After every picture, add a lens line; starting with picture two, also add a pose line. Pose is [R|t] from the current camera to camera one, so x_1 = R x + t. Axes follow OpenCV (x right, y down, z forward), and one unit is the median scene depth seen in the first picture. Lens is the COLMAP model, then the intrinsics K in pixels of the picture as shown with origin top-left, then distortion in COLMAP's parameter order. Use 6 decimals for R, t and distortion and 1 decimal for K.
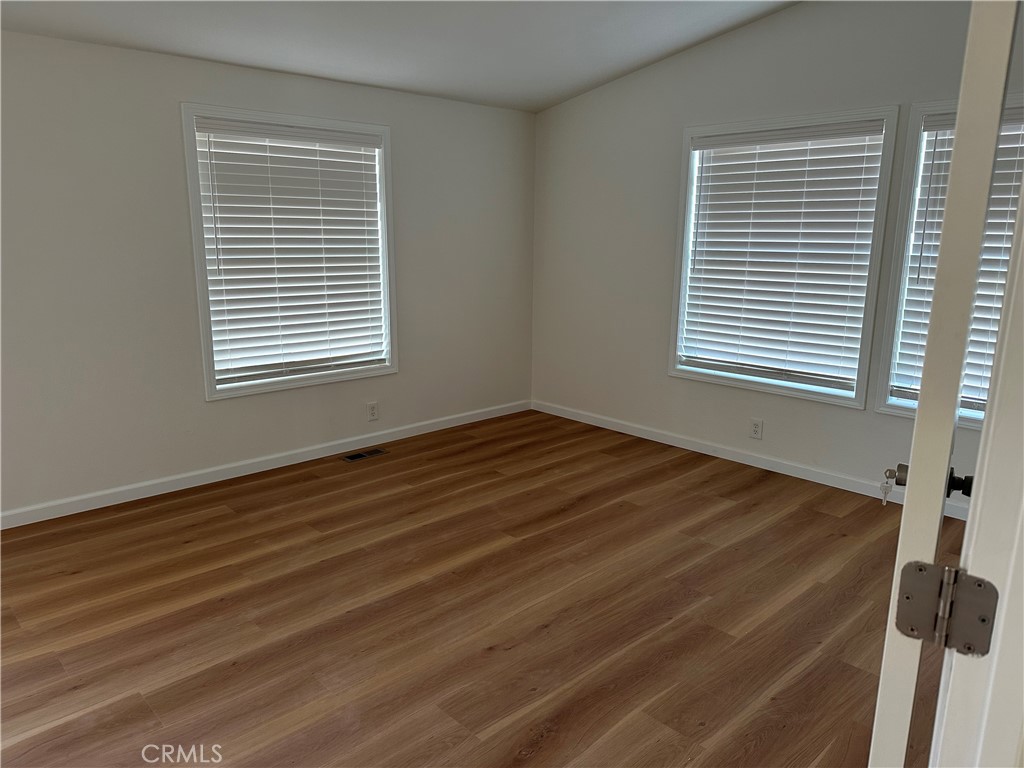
lens RADIAL K [[716.1, 0, 512.0], [0, 716.1, 384.0], [0, 0, 1]] dist [0.086317, -0.122574]
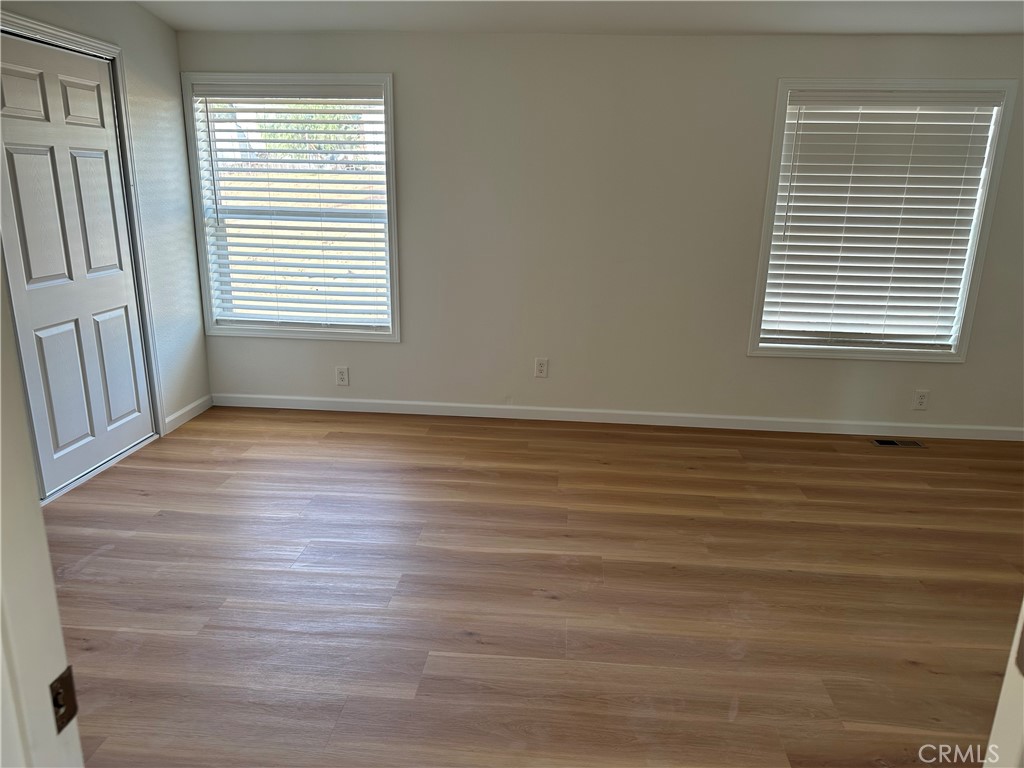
lens RADIAL K [[716.1, 0, 512.0], [0, 716.1, 384.0], [0, 0, 1]] dist [0.086317, -0.122574]
pose [[0.666027, 0.199767, -0.718680, 0.148879], [-0.169465, 0.978801, 0.115021, 0.000519], [0.726422, 0.045184, 0.685762, -0.009591]]
